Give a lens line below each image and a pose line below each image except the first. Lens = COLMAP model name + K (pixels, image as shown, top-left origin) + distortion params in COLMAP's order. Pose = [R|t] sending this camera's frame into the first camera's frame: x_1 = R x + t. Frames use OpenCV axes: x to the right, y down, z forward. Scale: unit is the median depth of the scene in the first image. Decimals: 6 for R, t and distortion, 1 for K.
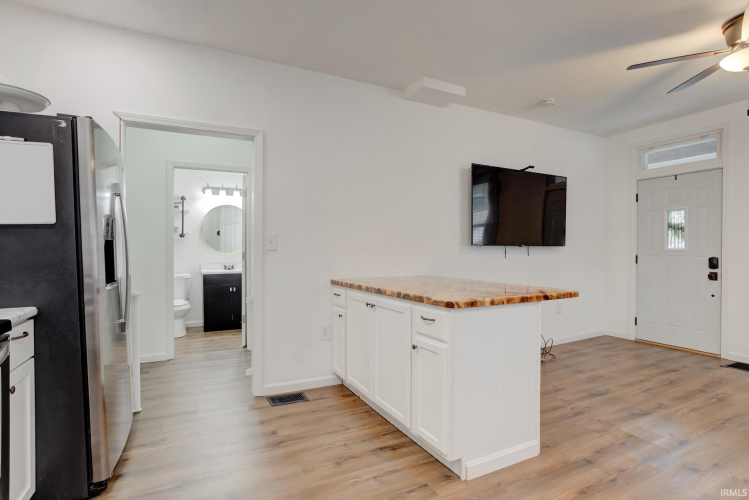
lens RADIAL K [[371.4, 0, 359.8], [0, 371.4, 249.6], [0, 0, 1]] dist [-0.046879, 0.022858]
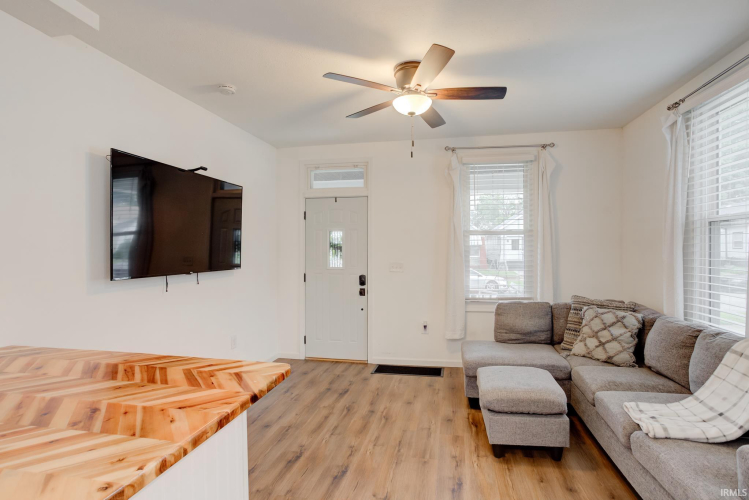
lens RADIAL K [[371.4, 0, 378.2], [0, 371.4, 253.8], [0, 0, 1]] dist [-0.046879, 0.022858]
pose [[0.604655, -0.011243, 0.796408, 0.083270], [-0.001208, 0.999886, 0.015033, -0.062709], [-0.796487, -0.010052, 0.604572, 0.259427]]
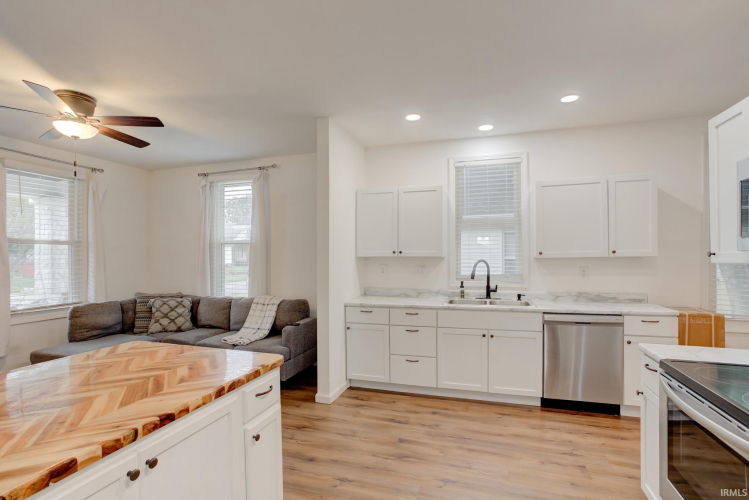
lens RADIAL K [[371.4, 0, 388.4], [0, 371.4, 255.8], [0, 0, 1]] dist [-0.046879, 0.022858]
pose [[-0.734553, 0.001806, 0.678549, -0.310149], [-0.002381, 0.999983, -0.005240, -0.063532], [-0.678547, -0.005465, -0.734536, 0.727465]]
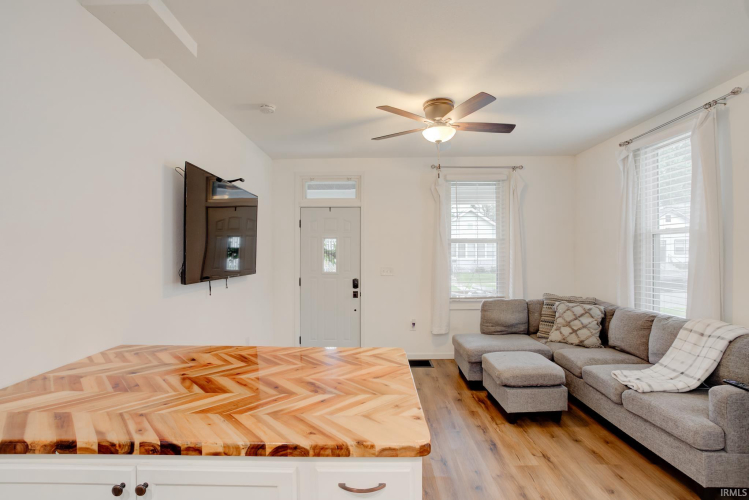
lens RADIAL K [[371.4, 0, 359.5], [0, 371.4, 256.5], [0, 0, 1]] dist [-0.046879, 0.022858]
pose [[0.470052, -0.006684, 0.882613, -0.128526], [-0.001773, 0.999962, 0.008517, -0.064991], [-0.882637, -0.005568, 0.470022, 0.392253]]
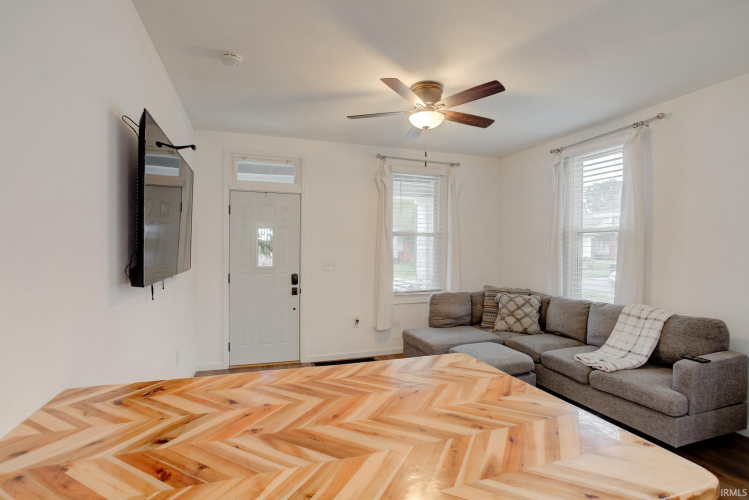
lens RADIAL K [[371.4, 0, 365.3], [0, 371.4, 256.2], [0, 0, 1]] dist [-0.046879, 0.022858]
pose [[0.128562, -0.021226, 0.991474, -0.108260], [-0.013441, 0.999642, 0.023144, -0.061635], [-0.991610, -0.016302, 0.128231, 0.639443]]
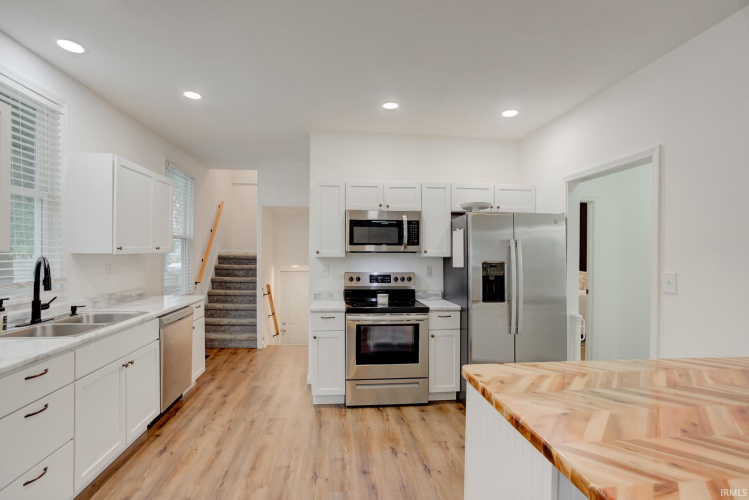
lens RADIAL K [[371.4, 0, 366.6], [0, 371.4, 251.4], [0, 0, 1]] dist [-0.046879, 0.022858]
pose [[-0.337891, -0.010899, -0.941122, 0.546294], [0.000086, 0.999933, -0.011611, -0.060968], [0.941185, -0.004004, -0.337868, 0.508246]]
